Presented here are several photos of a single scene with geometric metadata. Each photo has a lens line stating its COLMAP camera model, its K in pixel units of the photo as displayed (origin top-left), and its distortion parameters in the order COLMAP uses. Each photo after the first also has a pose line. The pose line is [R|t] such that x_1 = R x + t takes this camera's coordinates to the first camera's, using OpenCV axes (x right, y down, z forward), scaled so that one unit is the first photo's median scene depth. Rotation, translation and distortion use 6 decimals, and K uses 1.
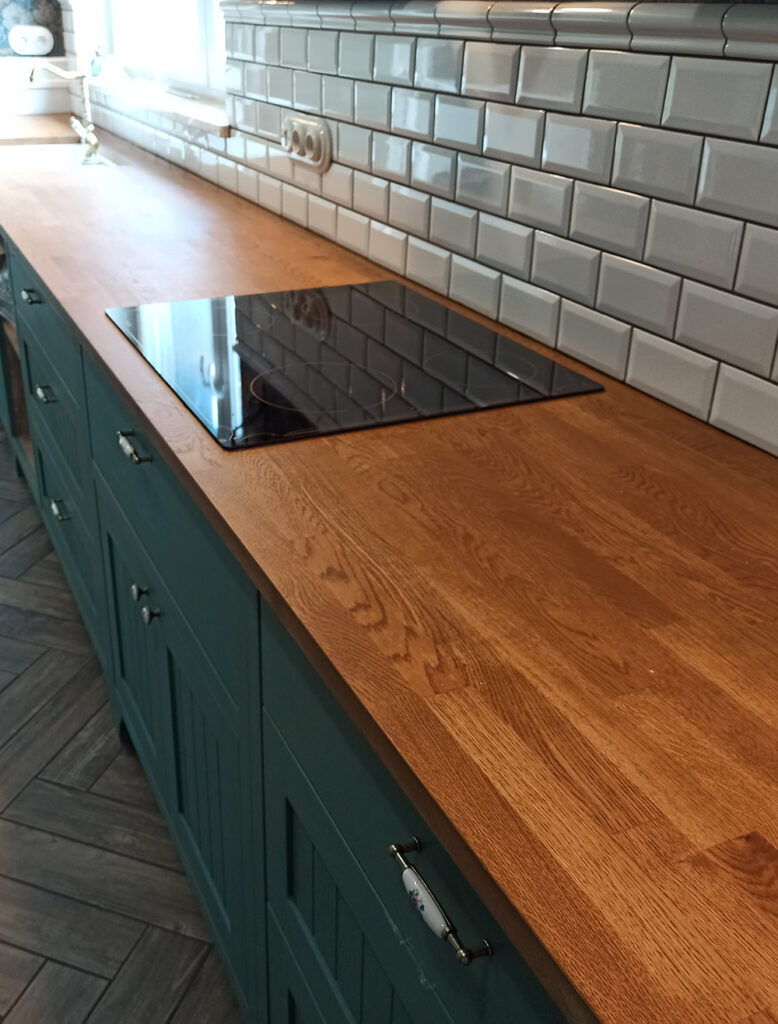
lens RADIAL K [[1033.5, 0, 320.7], [0, 1033.5, 509.4], [0, 0, 1]] dist [0.065833, -0.101181]
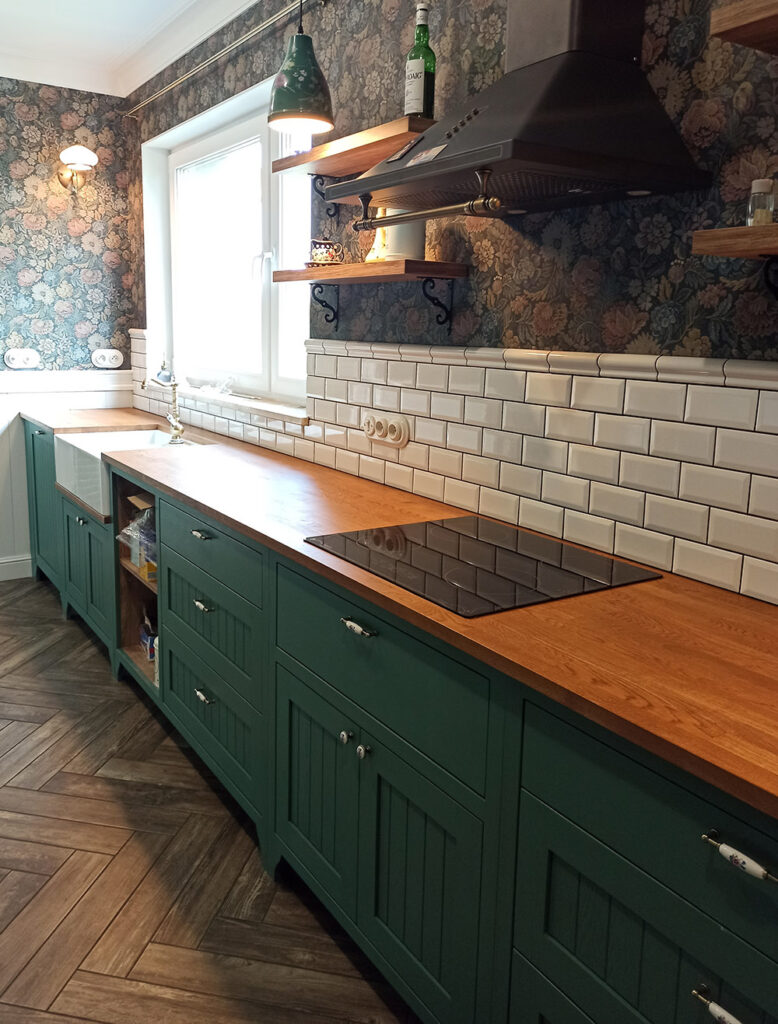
lens RADIAL K [[848.9, 0, 370.4], [0, 848.9, 472.2], [0, 0, 1]] dist [0.075648, -0.105635]
pose [[0.986298, -0.011922, 0.164545, -0.303099], [0.057511, 0.959668, -0.275190, 0.051823], [-0.154627, 0.280883, 0.947204, -0.170456]]
